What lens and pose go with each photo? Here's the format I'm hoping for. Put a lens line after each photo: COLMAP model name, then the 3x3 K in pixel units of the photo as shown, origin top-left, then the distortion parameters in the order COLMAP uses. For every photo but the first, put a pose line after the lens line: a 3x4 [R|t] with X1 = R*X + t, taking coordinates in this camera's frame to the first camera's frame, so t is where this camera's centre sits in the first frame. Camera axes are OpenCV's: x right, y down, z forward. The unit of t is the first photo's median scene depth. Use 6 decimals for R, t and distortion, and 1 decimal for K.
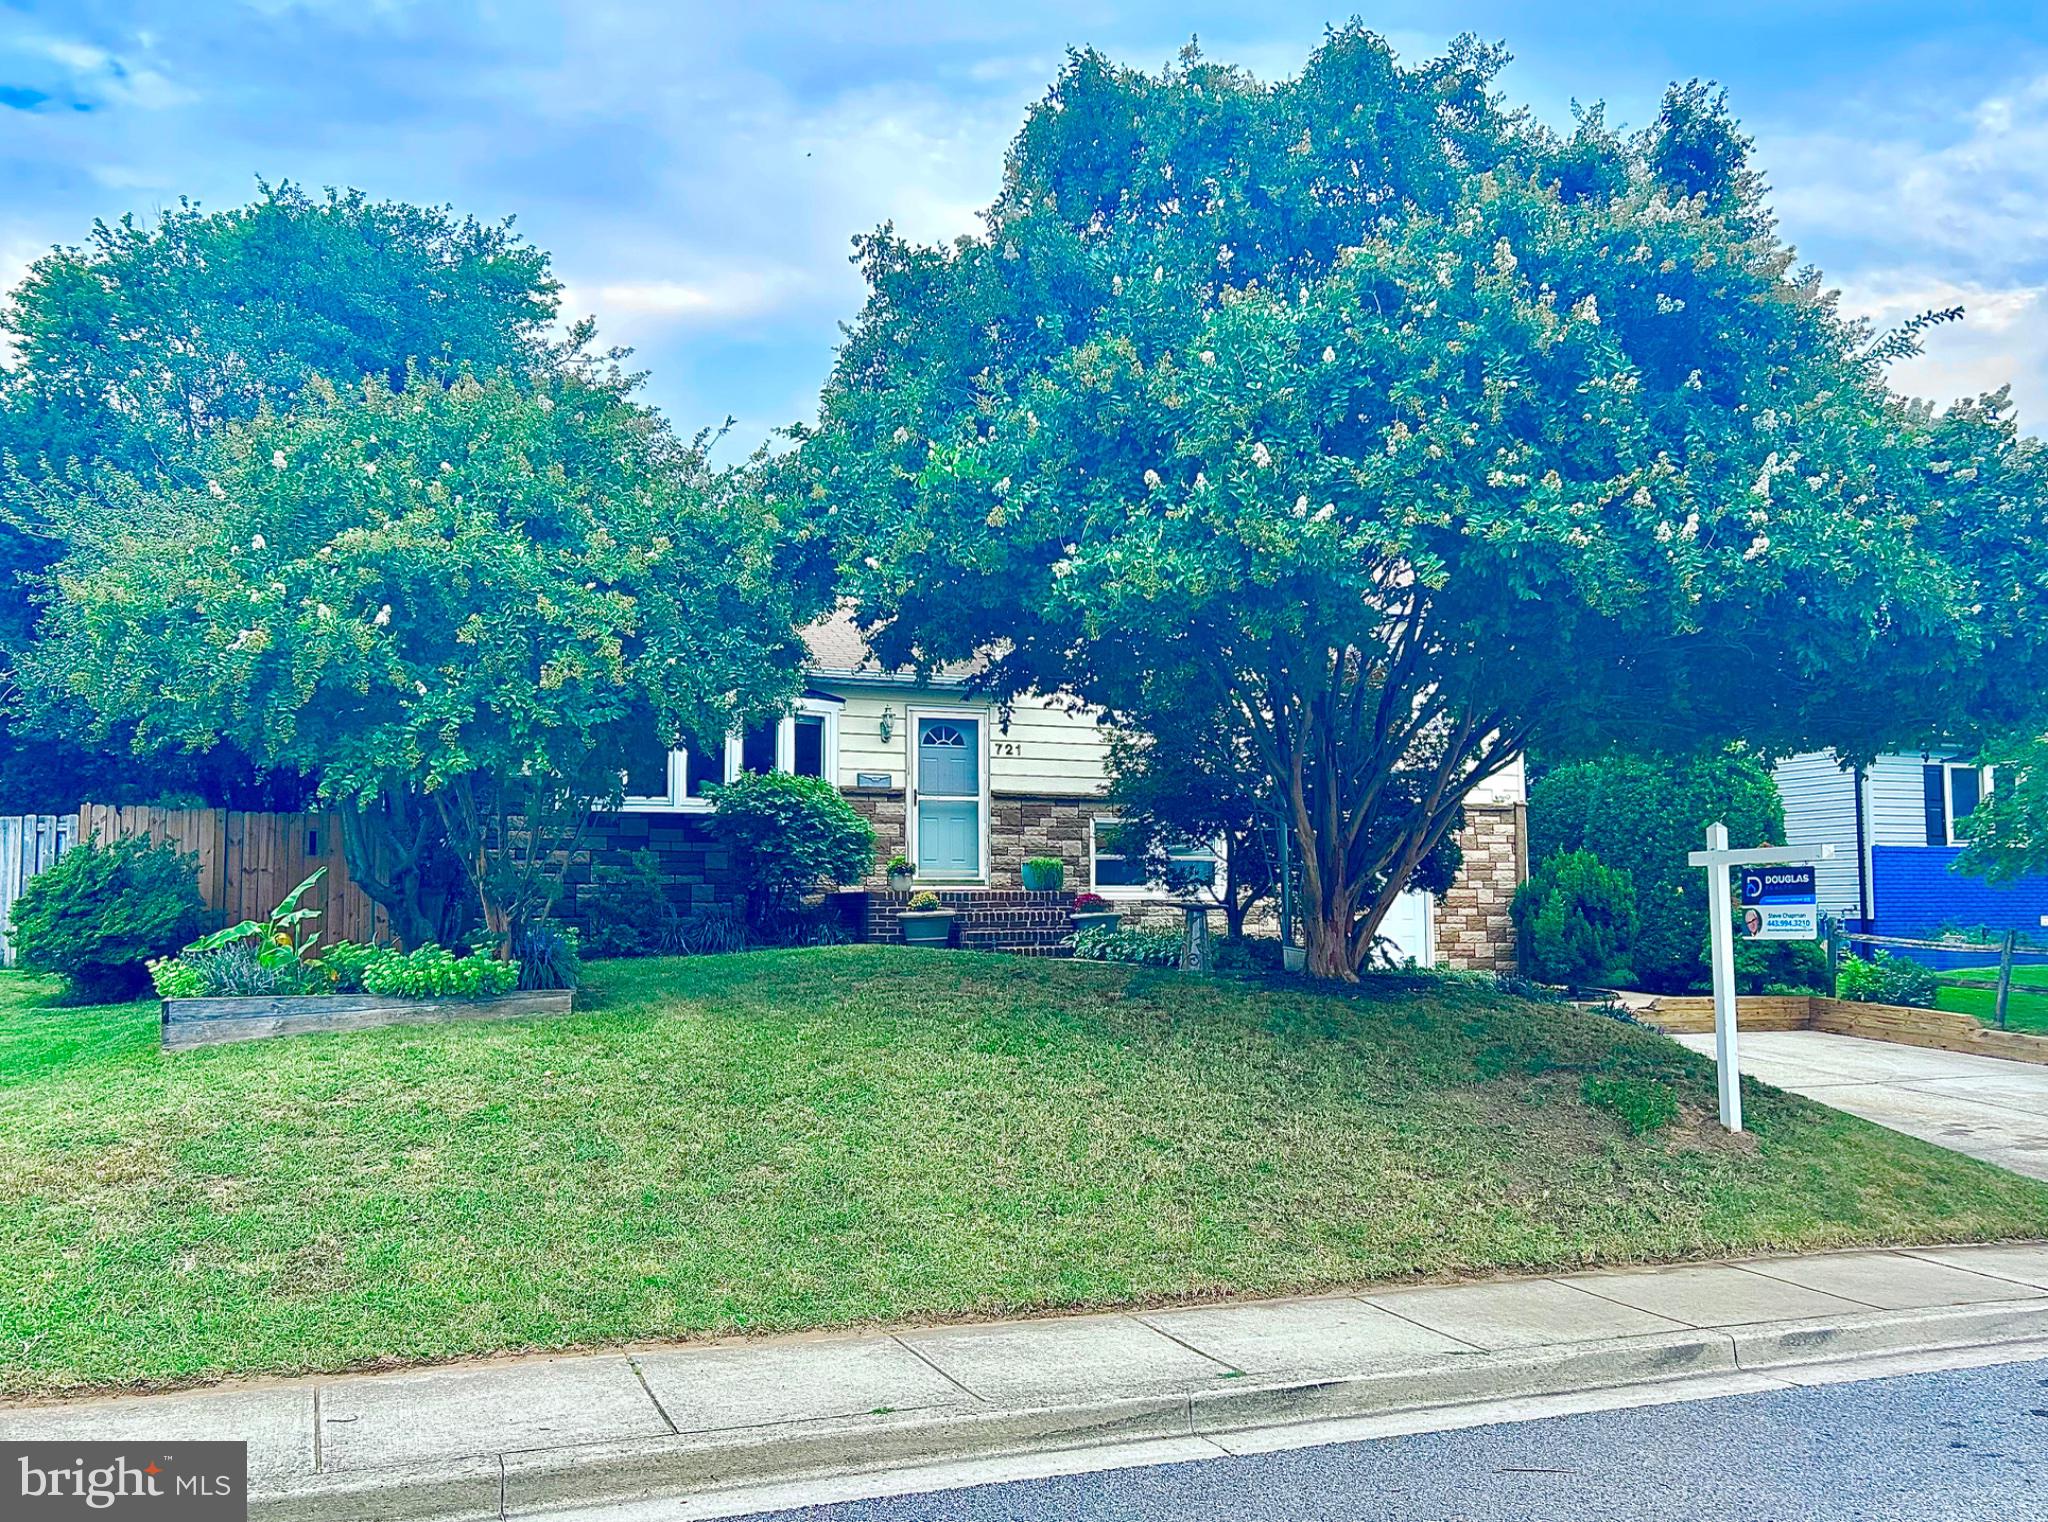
lens RADIAL K [[1684.2, 0, 1020.9], [0, 1684.2, 761.0], [0, 0, 1]] dist [0.000108, 0.000004]
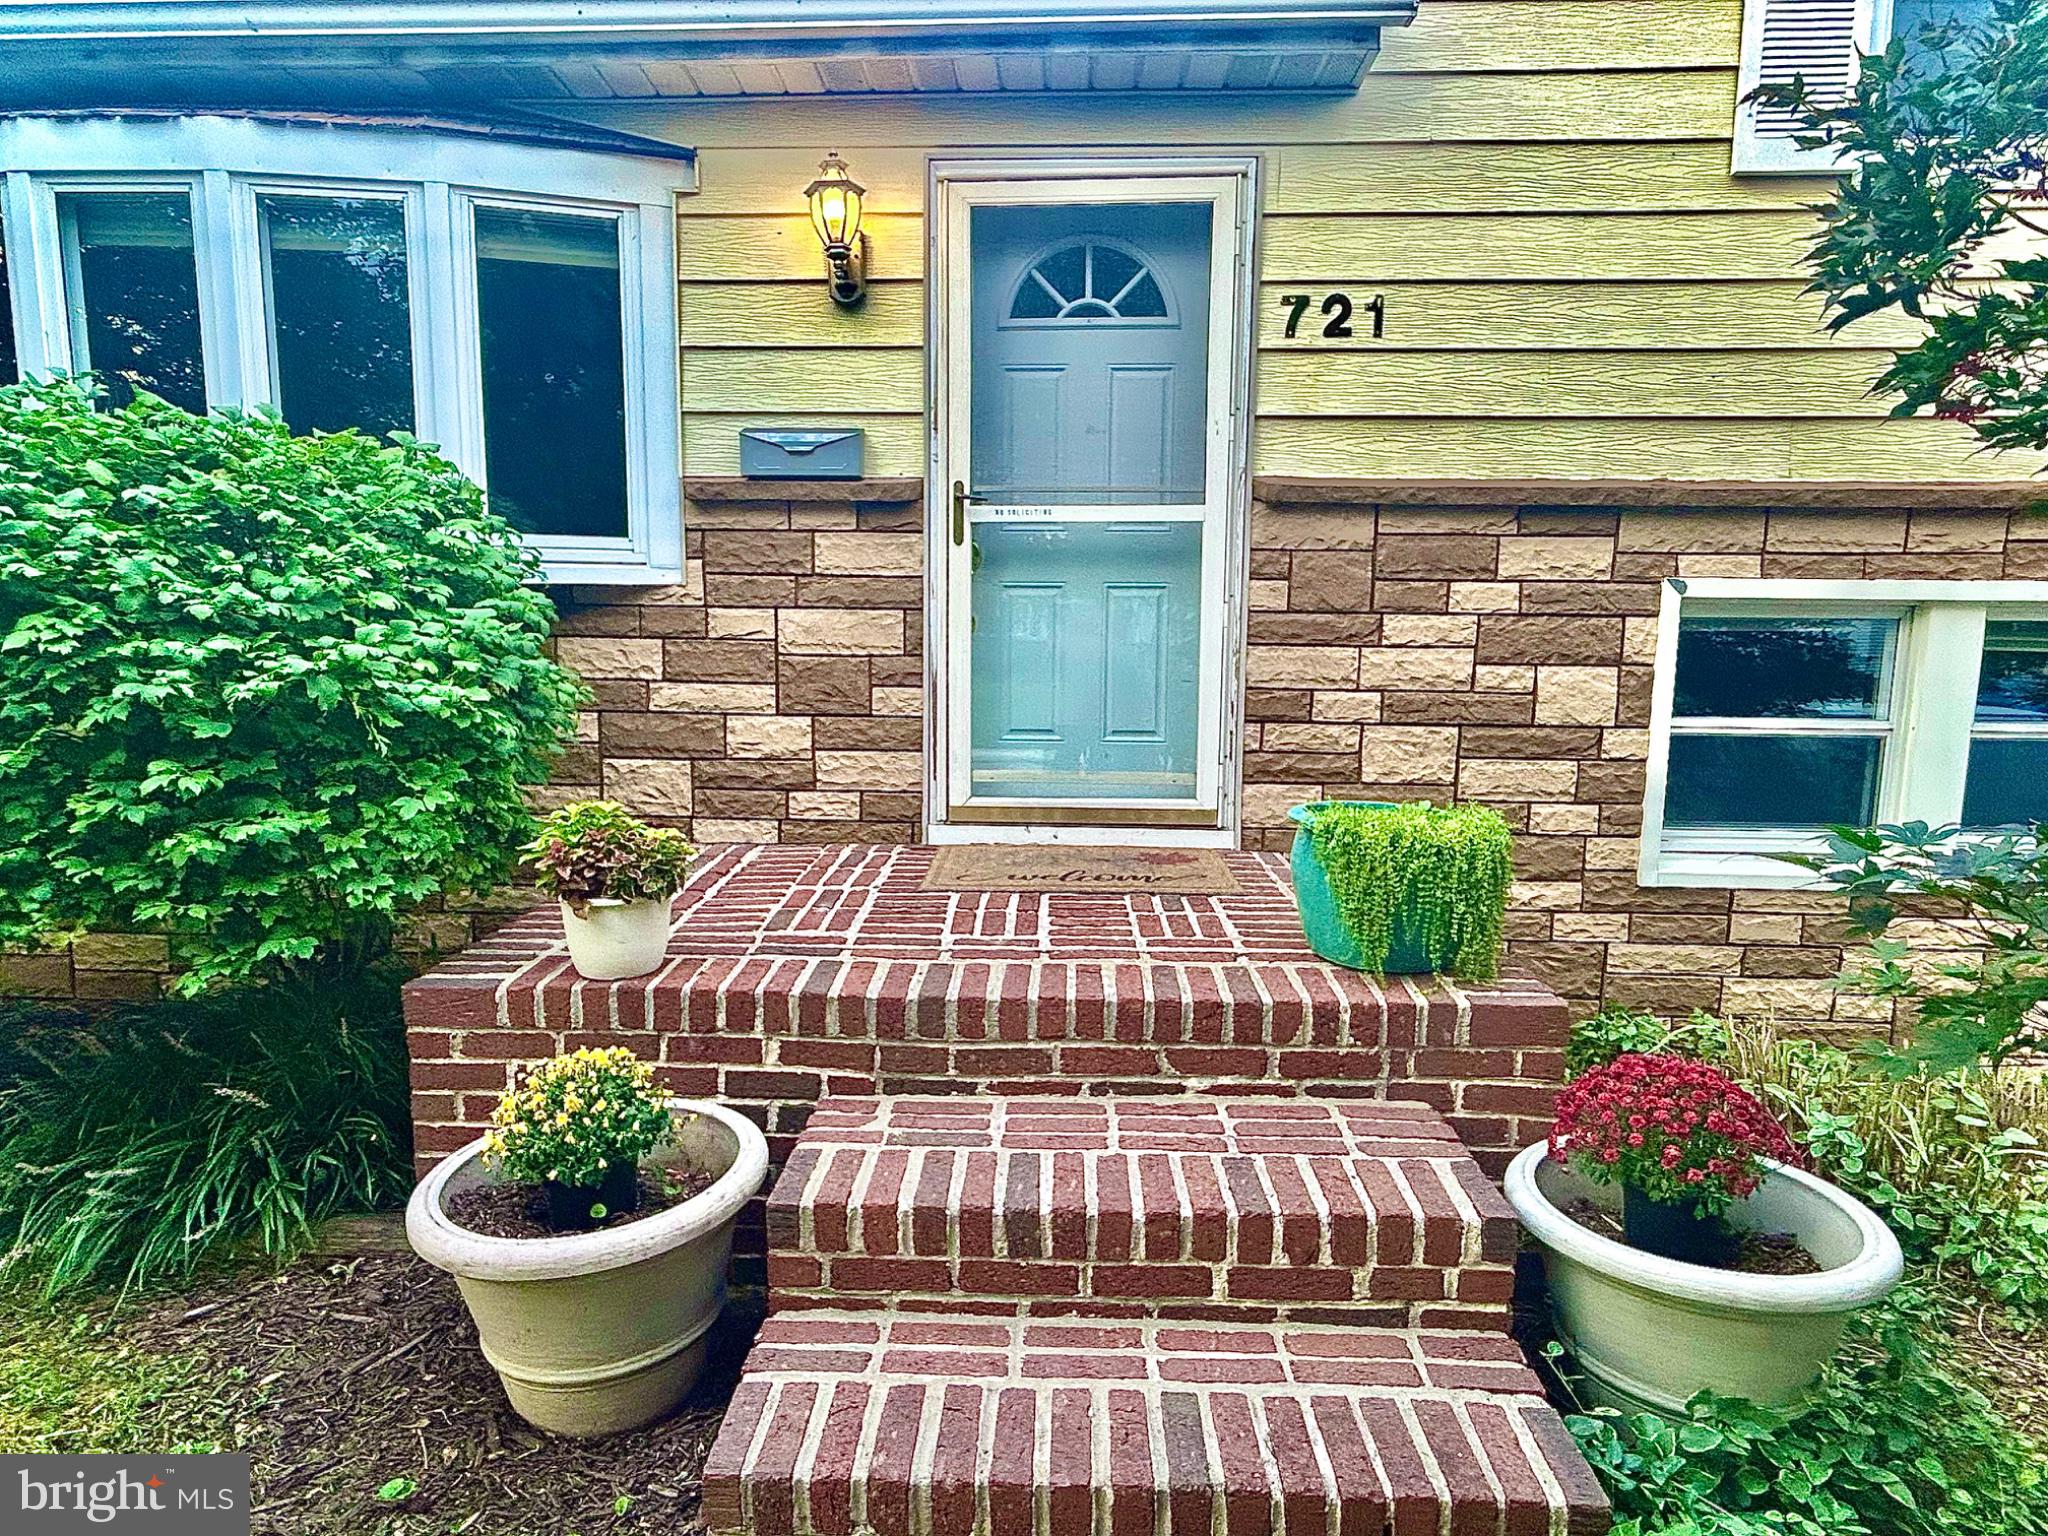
lens RADIAL K [[1125.3, 0, 1017.8], [0, 1125.3, 772.0], [0, 0, 1]] dist [-0.003138, 0.000000]
pose [[0.907338, 0.063578, -0.415567, 0.025248], [0.027199, 0.977550, 0.208941, 0.024475], [0.419522, -0.200883, 0.885239, 0.817378]]
